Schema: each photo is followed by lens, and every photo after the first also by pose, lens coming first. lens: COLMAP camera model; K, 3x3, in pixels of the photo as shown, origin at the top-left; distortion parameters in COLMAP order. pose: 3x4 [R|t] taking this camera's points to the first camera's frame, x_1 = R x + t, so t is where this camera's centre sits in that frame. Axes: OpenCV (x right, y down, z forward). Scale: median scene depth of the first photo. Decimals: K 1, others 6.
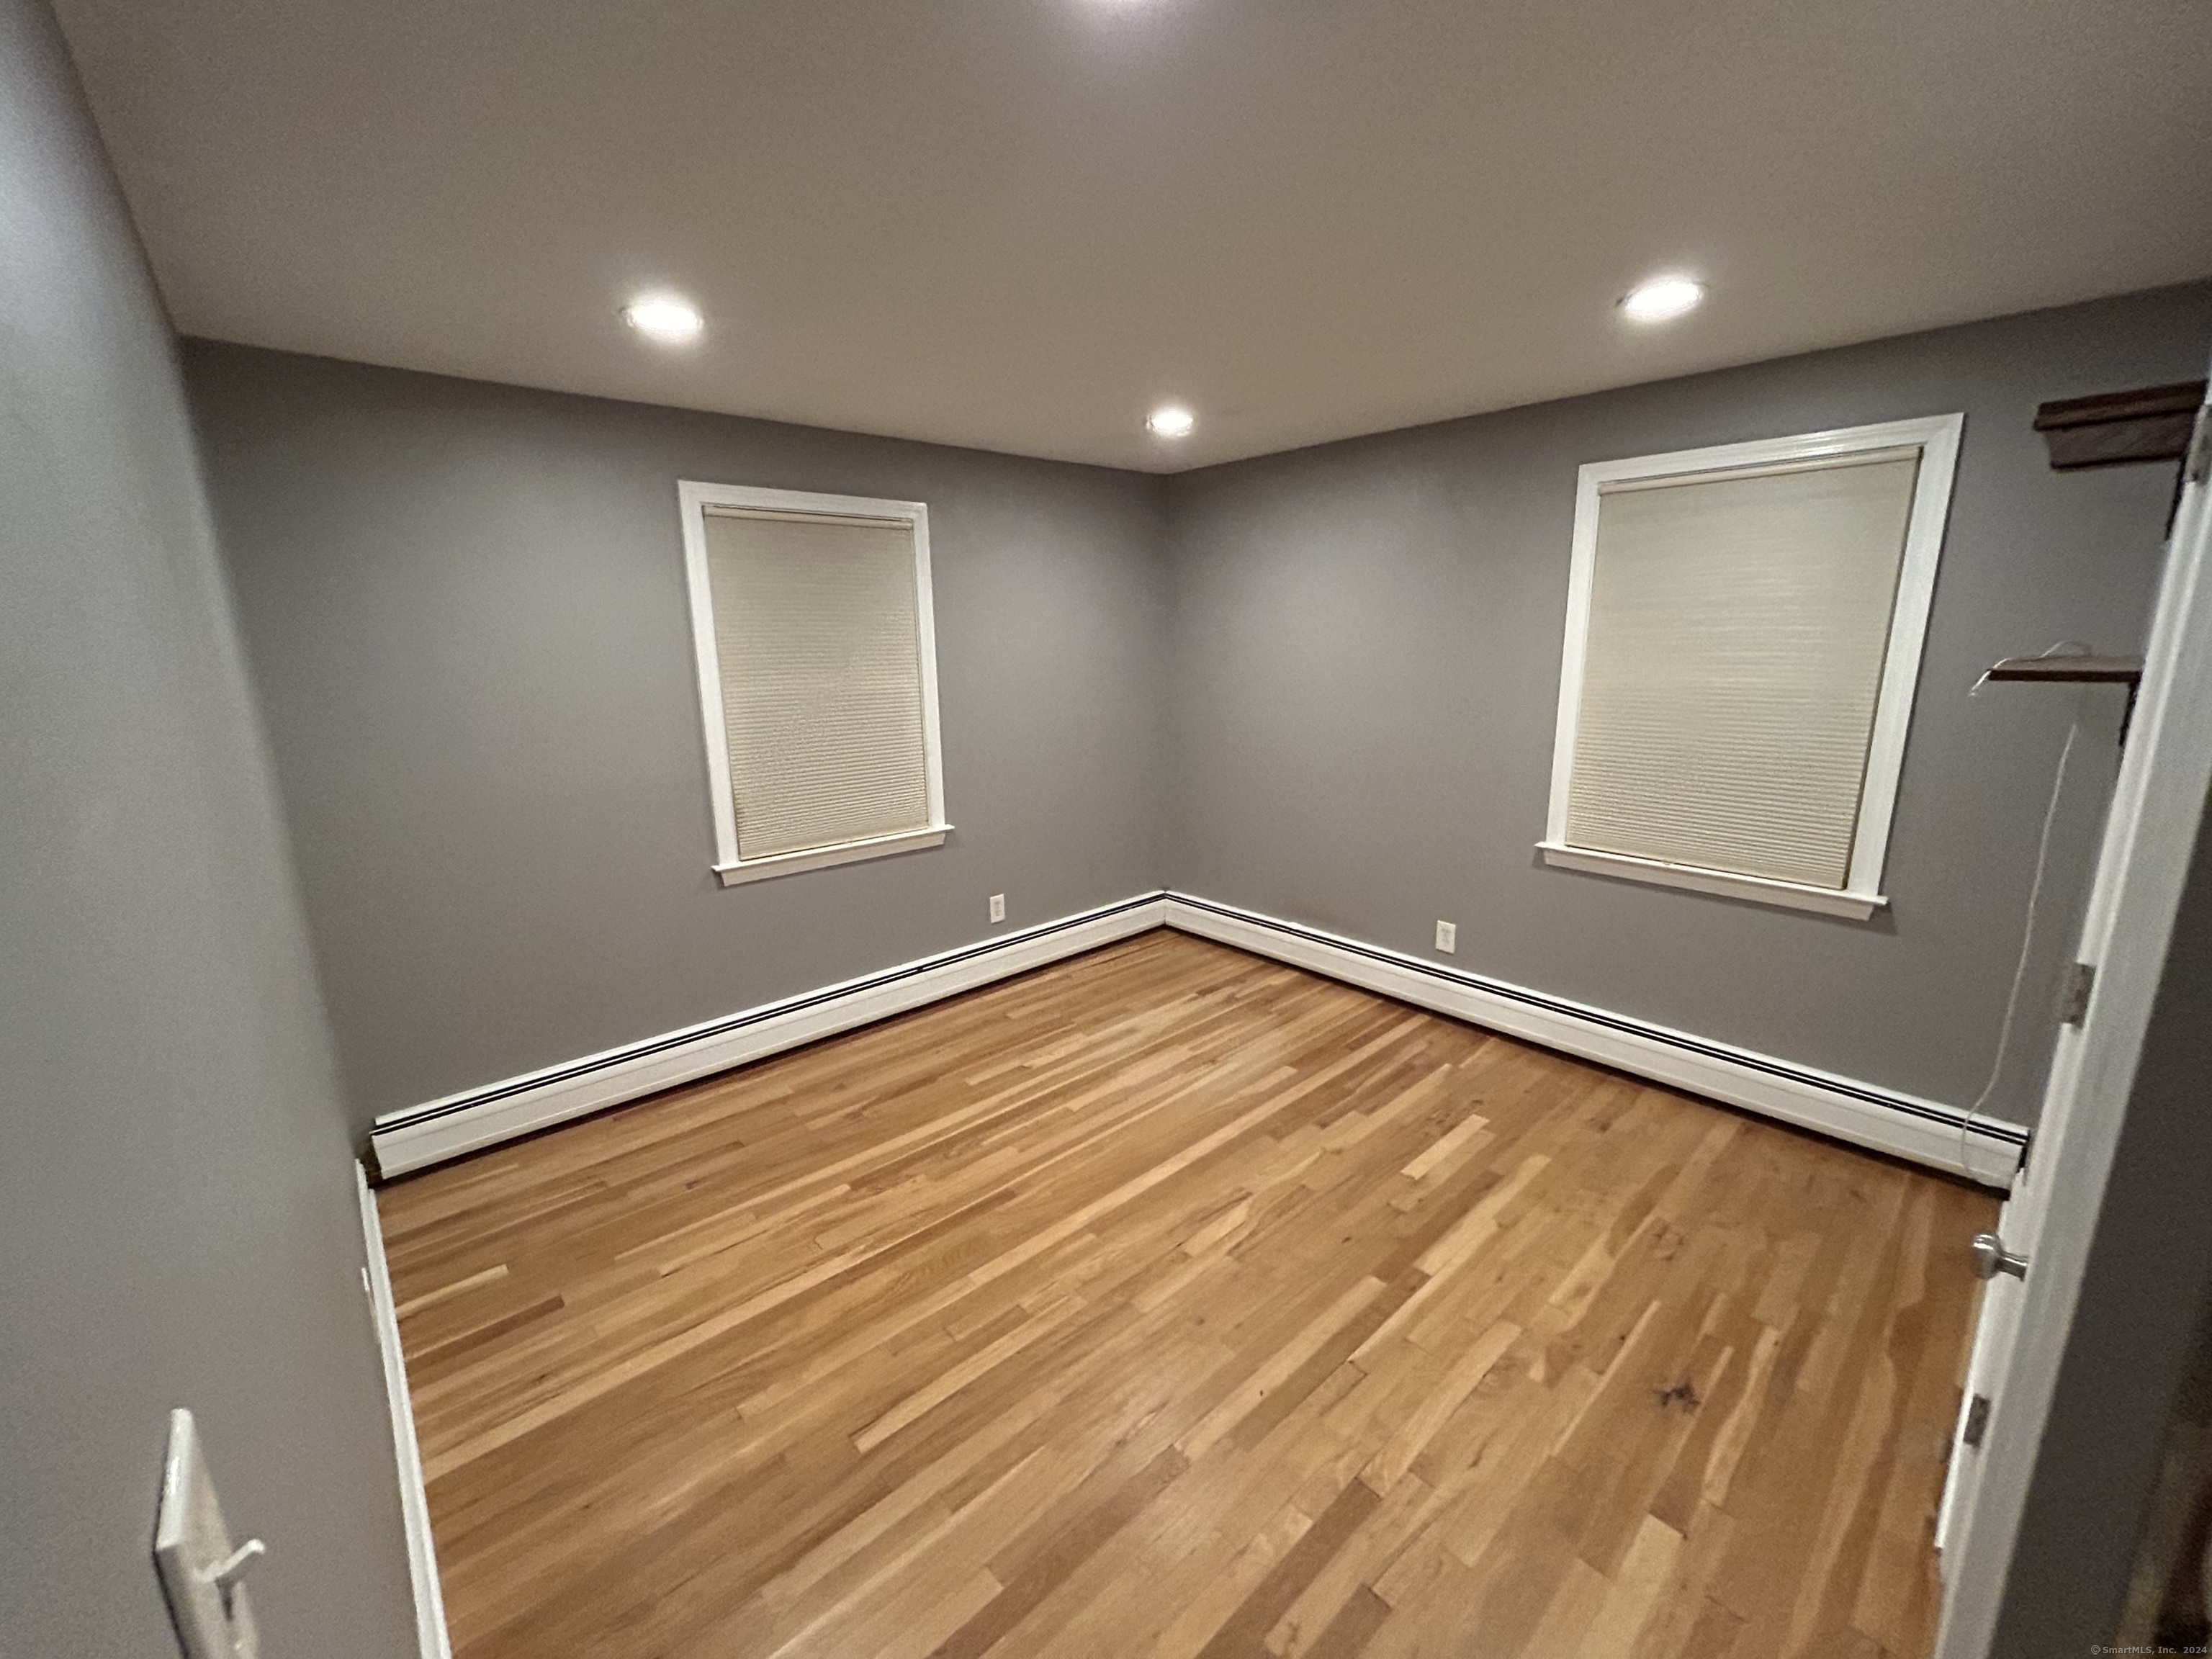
lens RADIAL K [[888.7, 0, 1106.0], [0, 888.7, 829.5], [0, 0, 1]] dist [-0.000421, 0.000645]
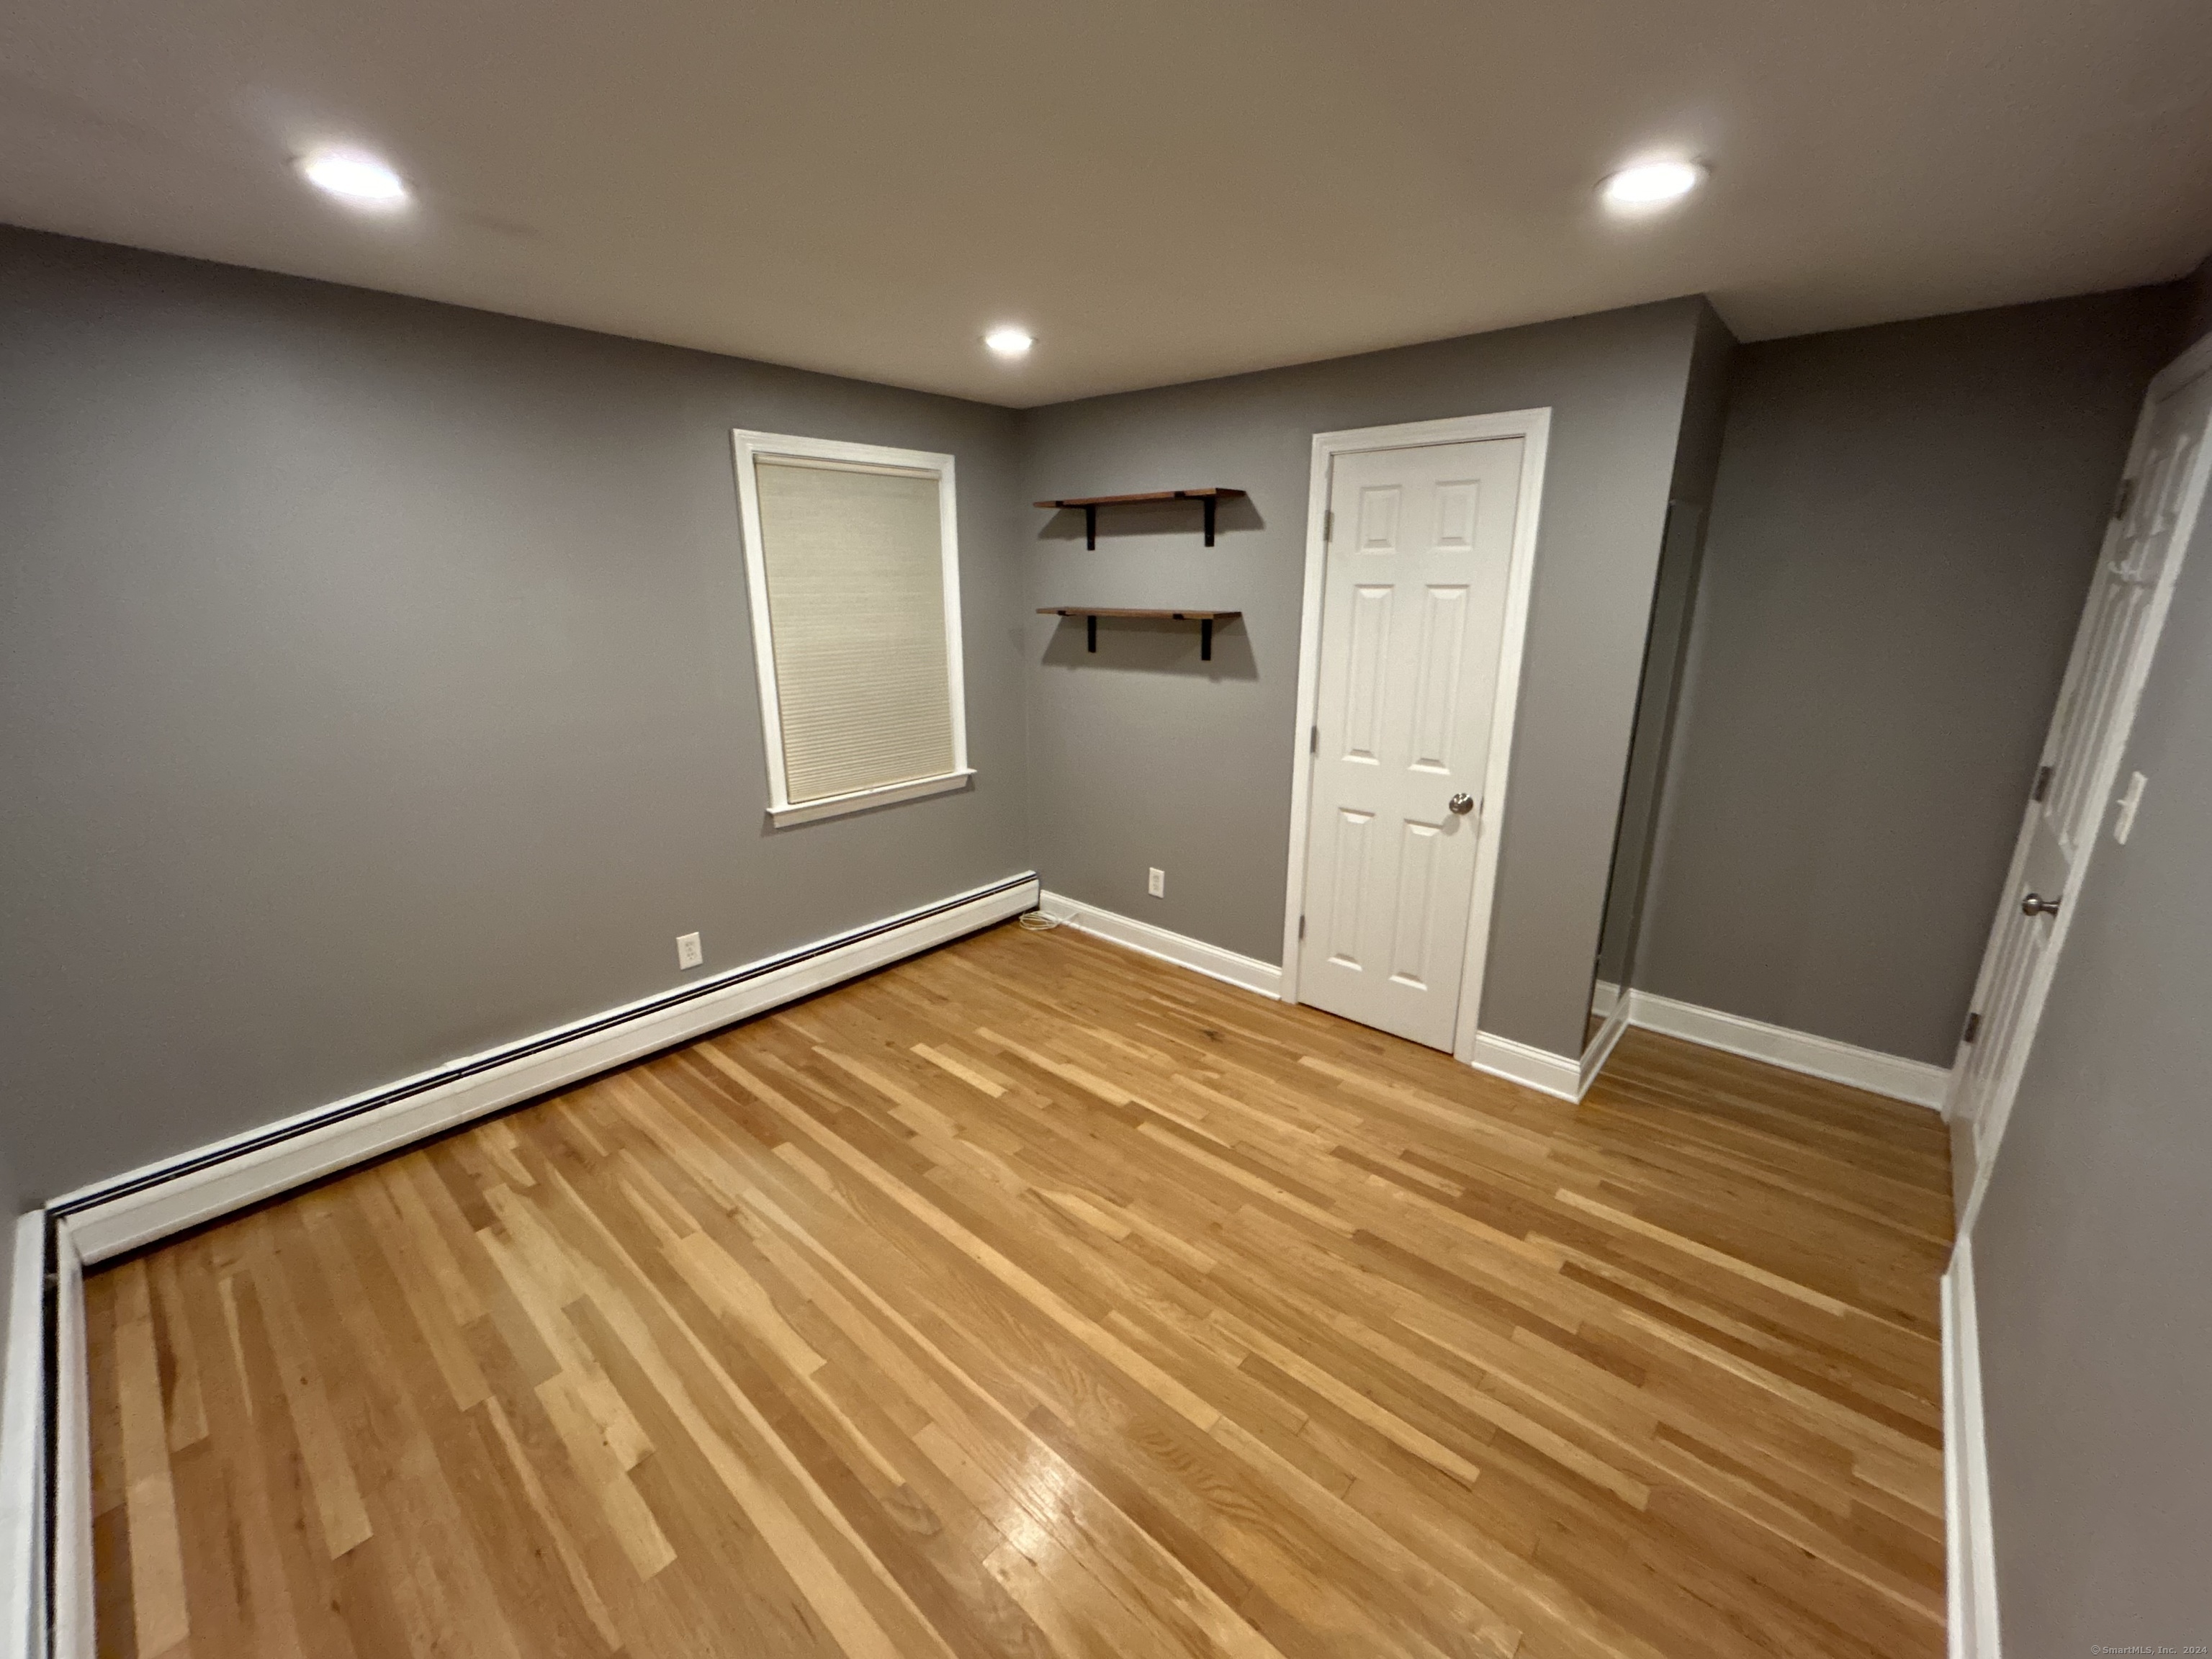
lens RADIAL K [[888.7, 0, 1106.0], [0, 888.7, 829.5], [0, 0, 1]] dist [-0.000421, 0.000645]
pose [[-0.106012, -0.257742, 0.960380, -0.615703], [0.225472, 0.934435, 0.275668, -0.182513], [-0.968465, 0.245763, -0.040947, 0.800298]]
